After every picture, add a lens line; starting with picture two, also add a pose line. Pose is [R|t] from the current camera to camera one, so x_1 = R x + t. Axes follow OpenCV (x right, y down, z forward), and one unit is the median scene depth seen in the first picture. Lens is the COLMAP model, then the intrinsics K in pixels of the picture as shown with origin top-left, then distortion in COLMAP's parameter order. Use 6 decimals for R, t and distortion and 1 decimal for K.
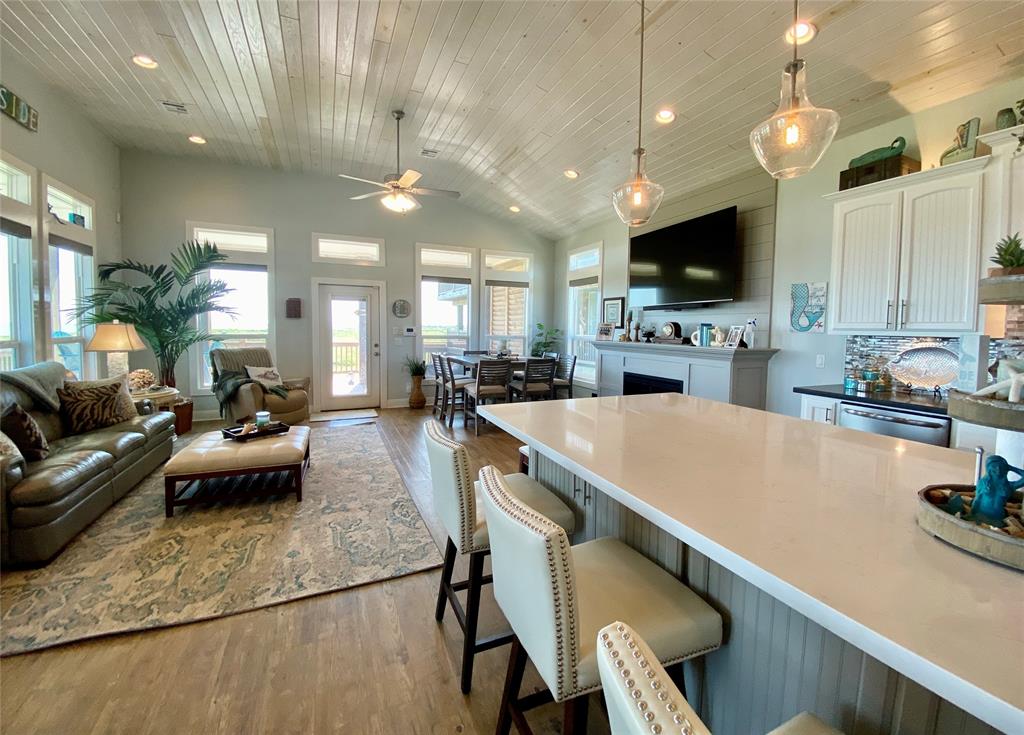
lens RADIAL K [[414.8, 0, 512.3], [0, 414.8, 349.0], [0, 0, 1]] dist [-0.000342, -0.011792]
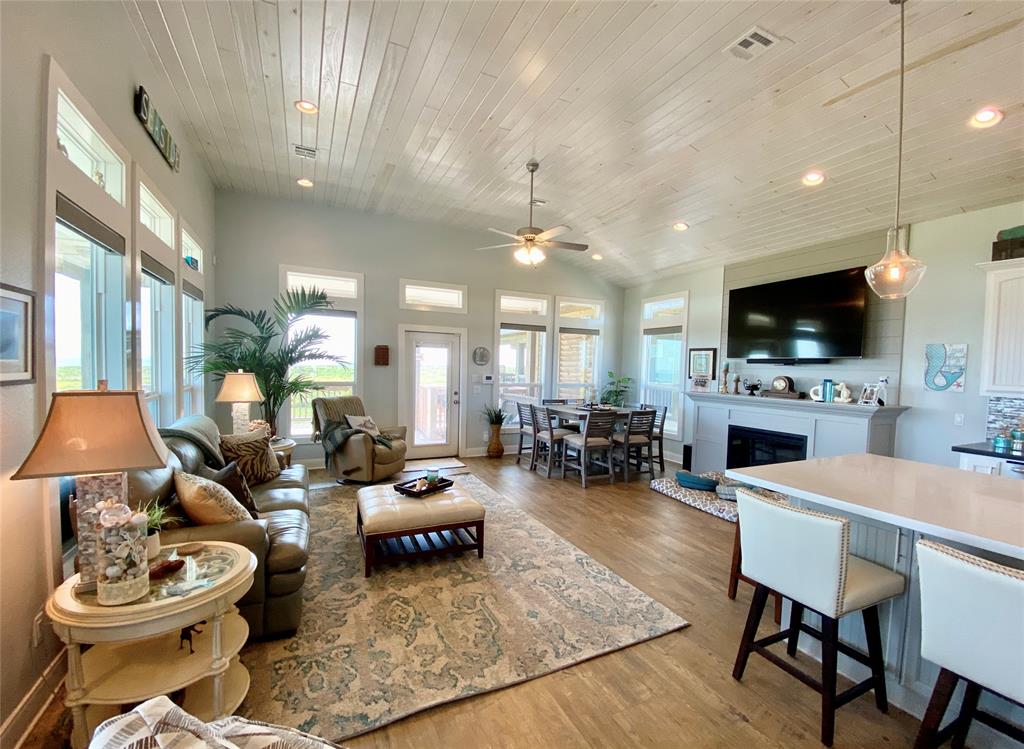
lens RADIAL K [[427.8, 0, 510.9], [0, 427.8, 386.5], [0, 0, 1]] dist [0.023175, -0.026953]
pose [[0.999588, 0.010906, 0.026545, -0.287572], [-0.010756, 0.999925, -0.005777, -0.025297], [-0.026606, 0.005489, 0.999631, -0.024659]]
